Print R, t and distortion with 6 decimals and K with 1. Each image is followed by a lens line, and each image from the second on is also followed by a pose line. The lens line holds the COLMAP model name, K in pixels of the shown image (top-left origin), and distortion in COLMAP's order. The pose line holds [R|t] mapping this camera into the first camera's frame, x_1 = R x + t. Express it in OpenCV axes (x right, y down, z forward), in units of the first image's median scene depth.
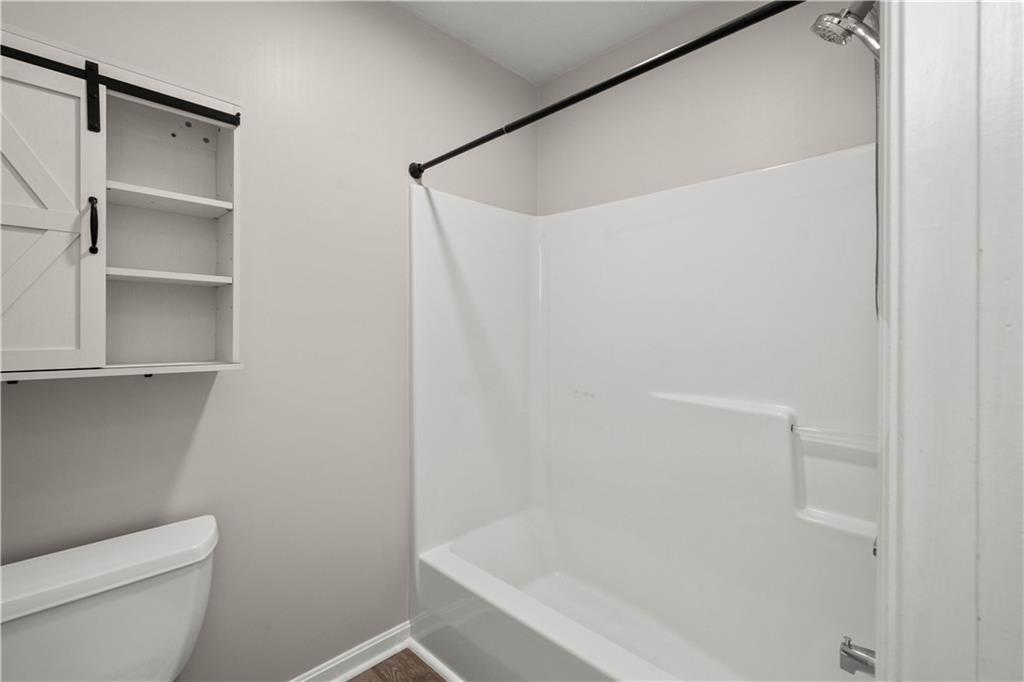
lens RADIAL K [[456.7, 0, 507.5], [0, 456.7, 334.9], [0, 0, 1]] dist [-0.001042, -0.000136]
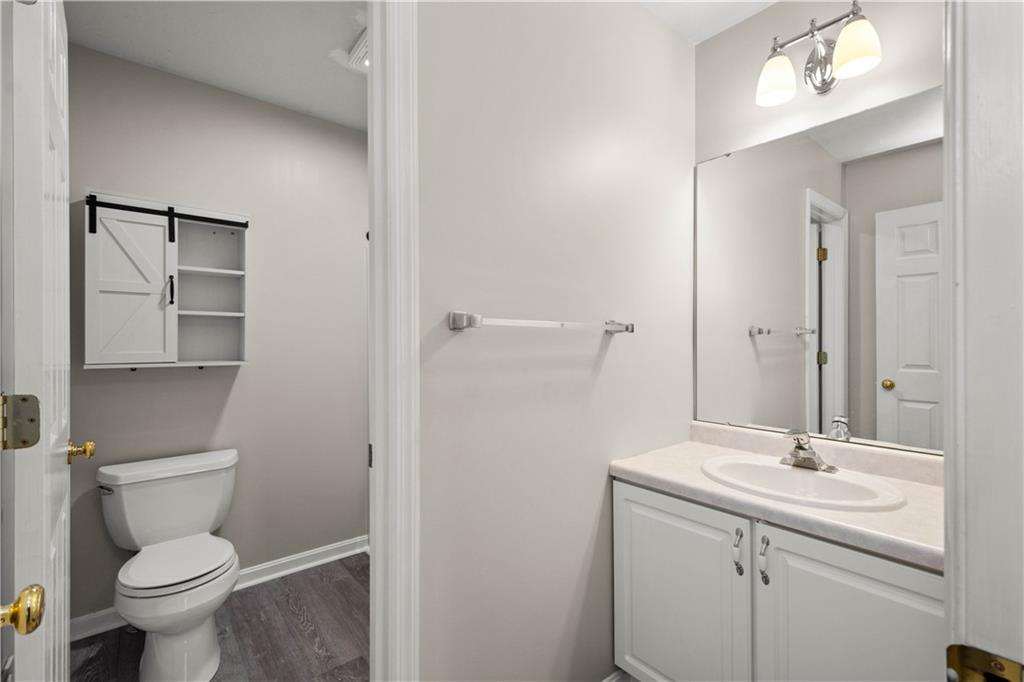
lens RADIAL K [[456.7, 0, 519.1], [0, 456.7, 348.7], [0, 0, 1]] dist [-0.001042, -0.000136]
pose [[0.996069, 0.017293, -0.086876, 0.732494], [-0.015462, 0.999645, 0.021708, -0.052279], [0.087220, -0.020279, 0.995983, -0.804817]]
